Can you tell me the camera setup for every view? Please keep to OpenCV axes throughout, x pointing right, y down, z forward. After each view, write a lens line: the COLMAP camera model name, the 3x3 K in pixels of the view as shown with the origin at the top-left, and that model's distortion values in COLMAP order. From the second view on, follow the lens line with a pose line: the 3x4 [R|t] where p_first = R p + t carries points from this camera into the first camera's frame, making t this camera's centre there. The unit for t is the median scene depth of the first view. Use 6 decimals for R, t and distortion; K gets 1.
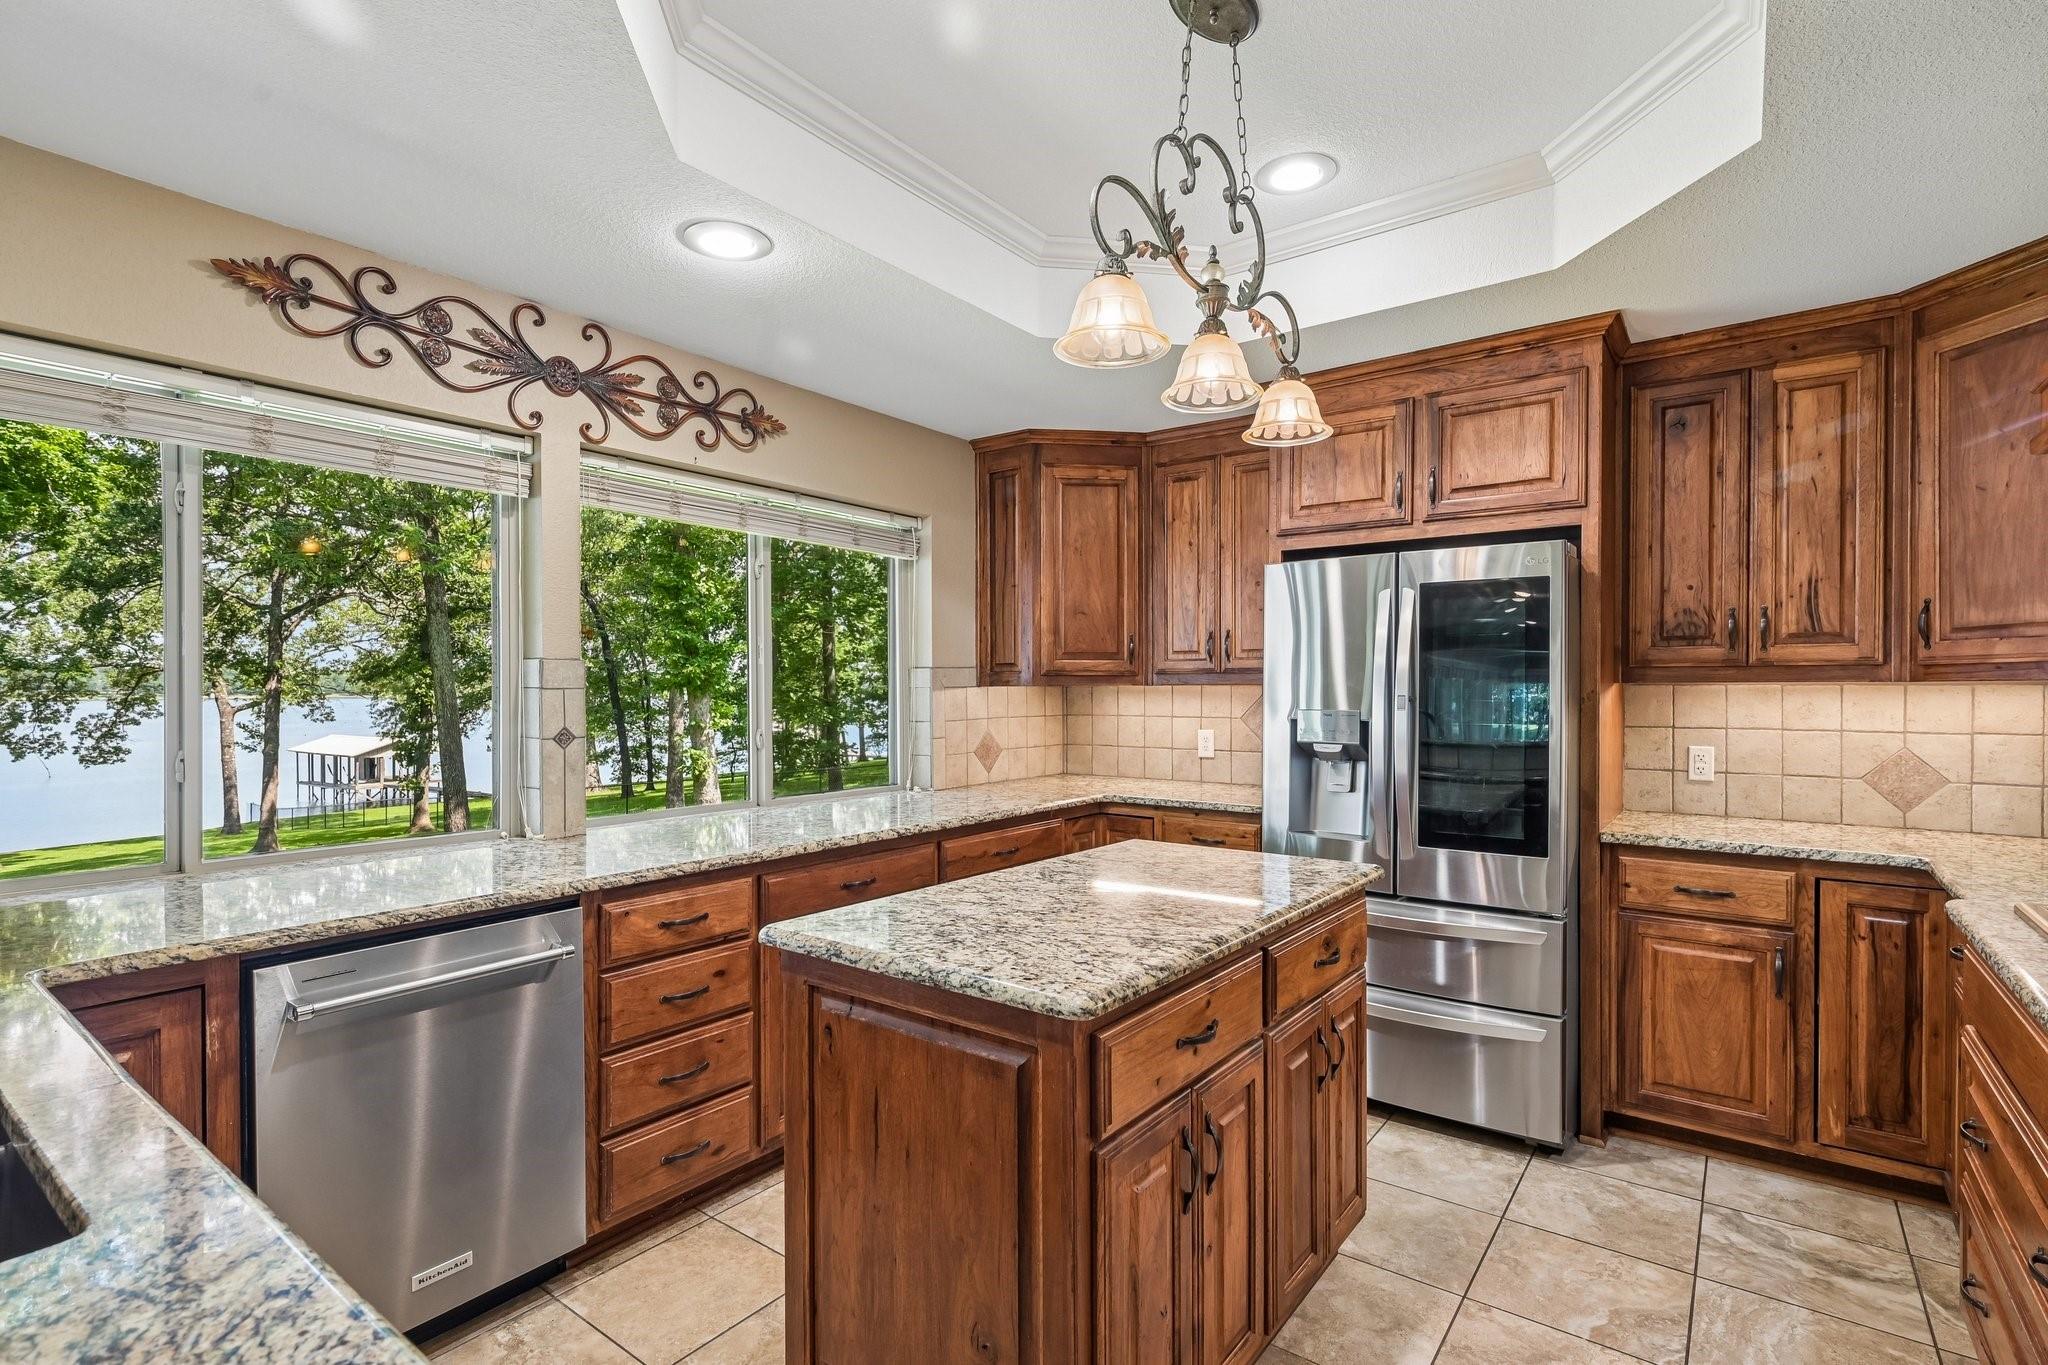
lens RADIAL K [[957.8, 0, 1022.1], [0, 957.8, 691.8], [0, 0, 1]] dist [-0.000032, 0.000301]
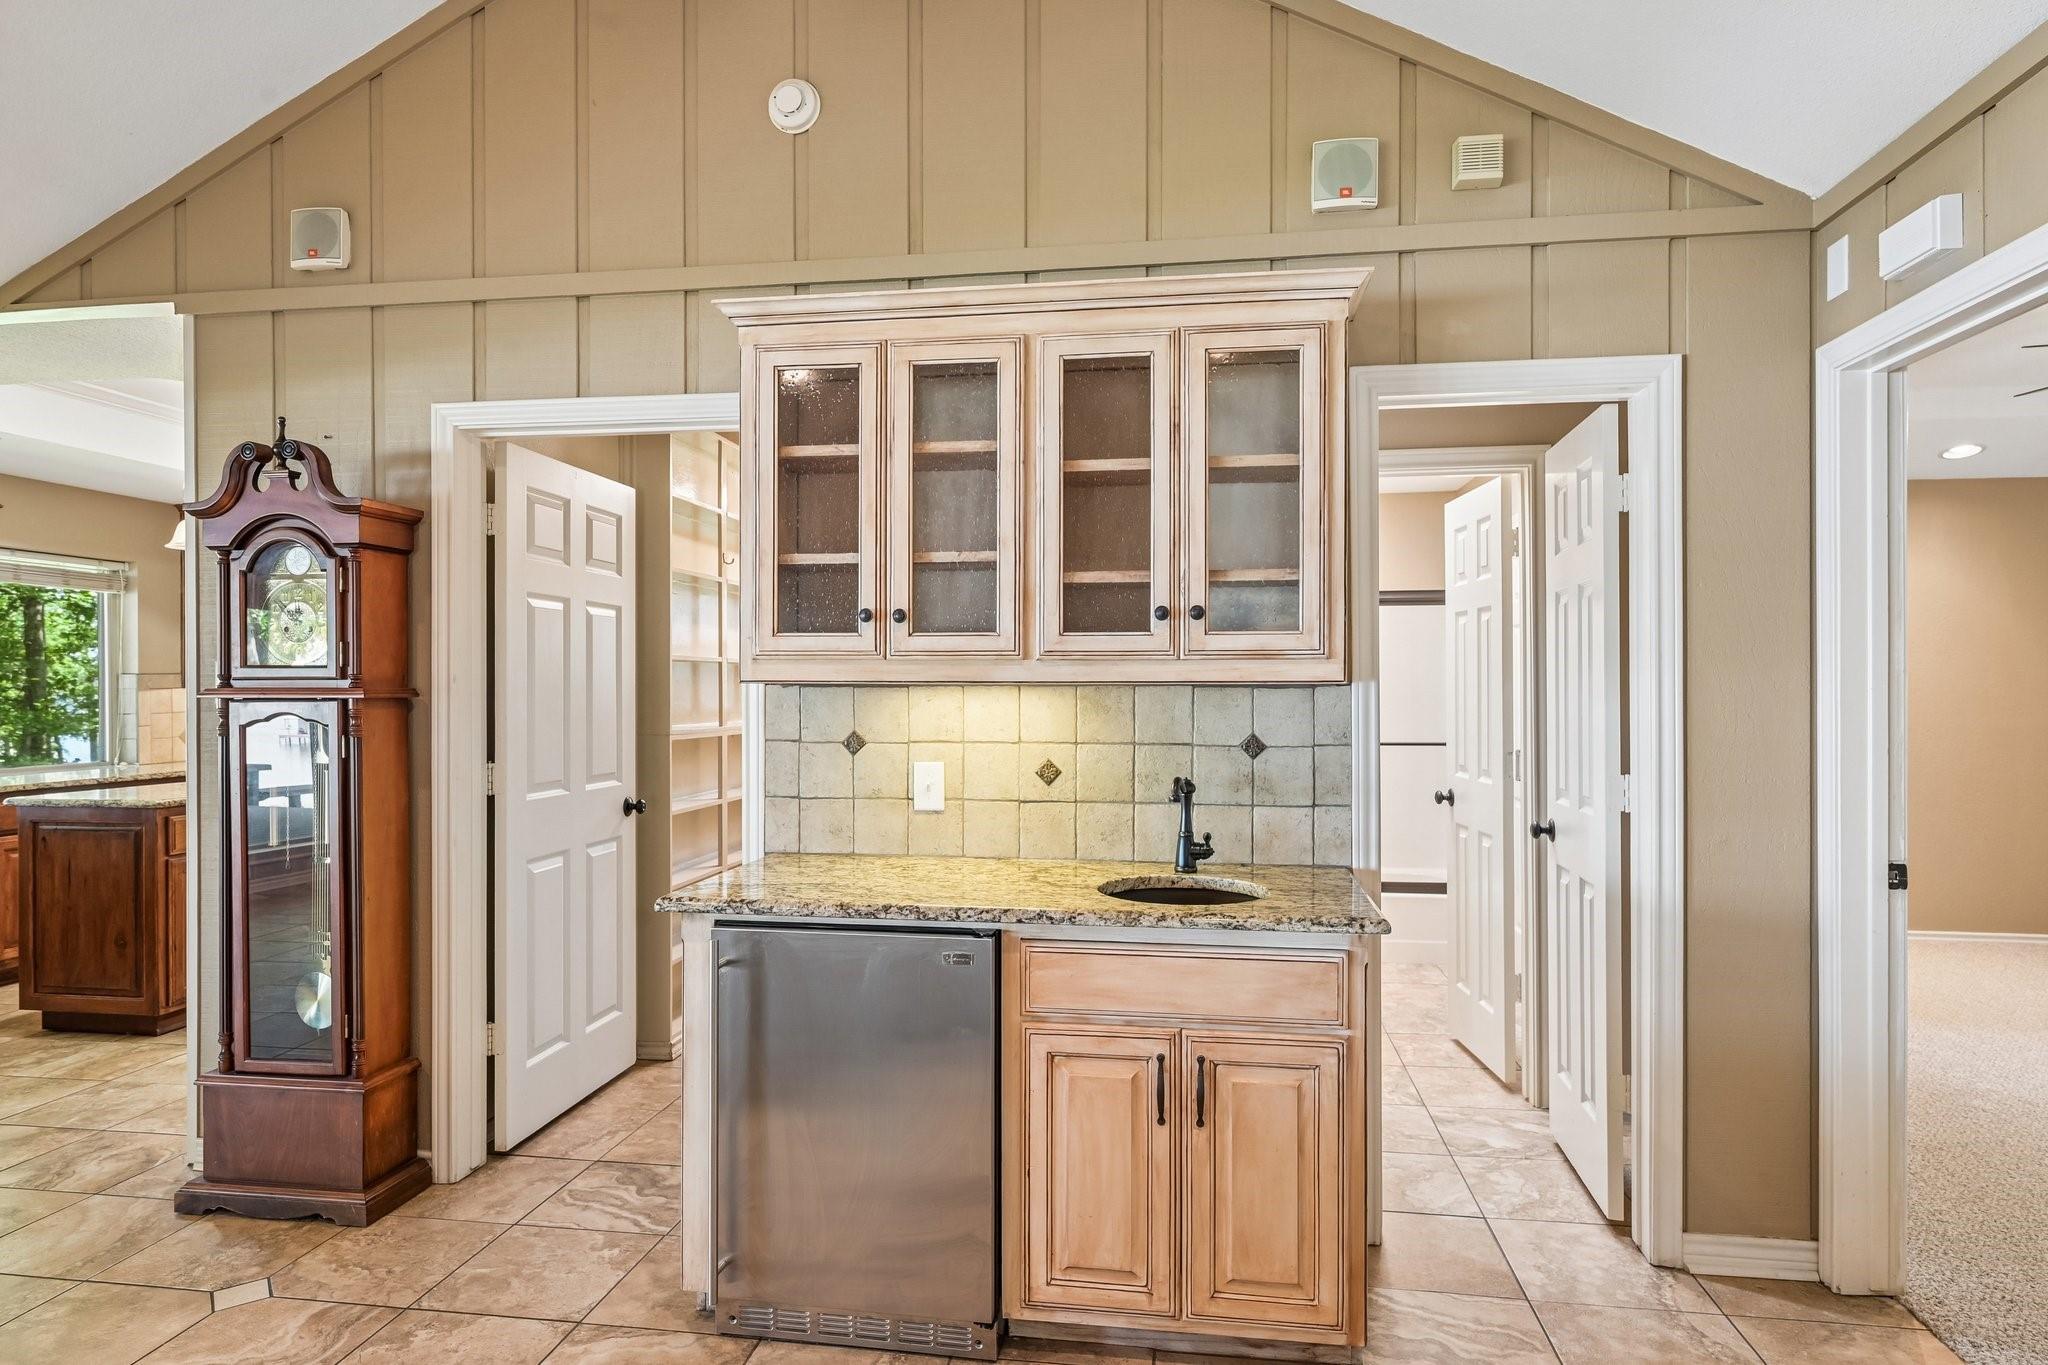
lens RADIAL K [[1209.0, 0, 1019.1], [0, 1209.0, 686.1], [0, 0, 1]] dist [-0.007565, -0.001628]
pose [[0.882927, 0.000738, 0.469510, 0.203452], [0.001211, 0.999992, -0.003849, -0.000009], [-0.469509, 0.003967, 0.882919, -1.068310]]
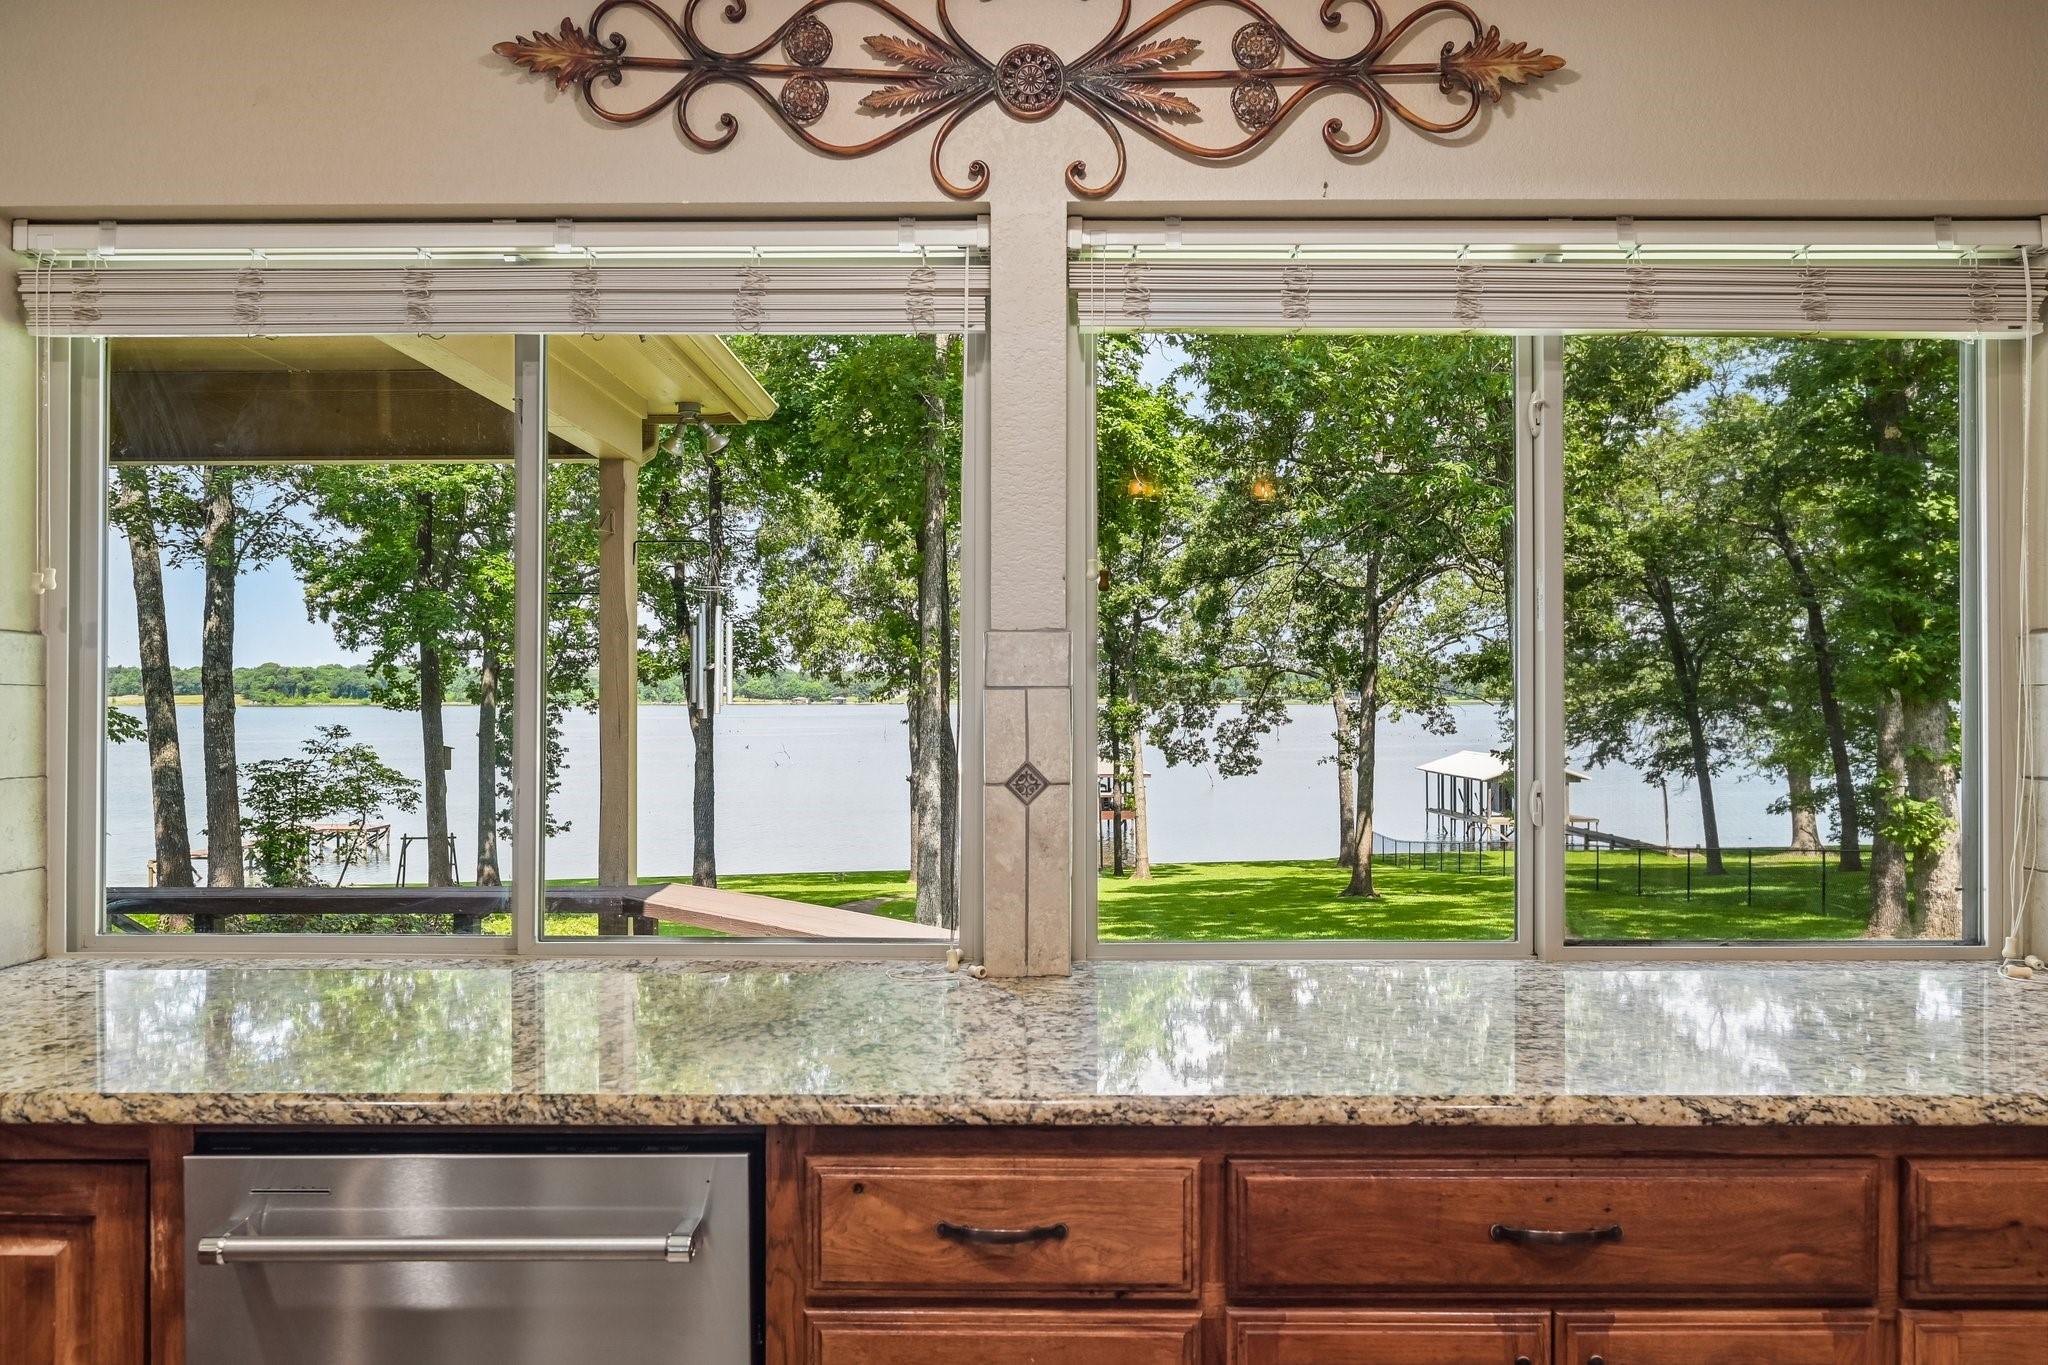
lens RADIAL K [[1445.9, 0, 1030.5], [0, 1445.9, 692.4], [0, 0, 1]] dist [0.000527, 0.000656]
pose [[0.602123, 0.000827, -0.798403, 0.119081], [-0.002925, 0.999995, -0.001170, 0.000454], [0.798398, 0.003040, 0.602122, 0.443193]]
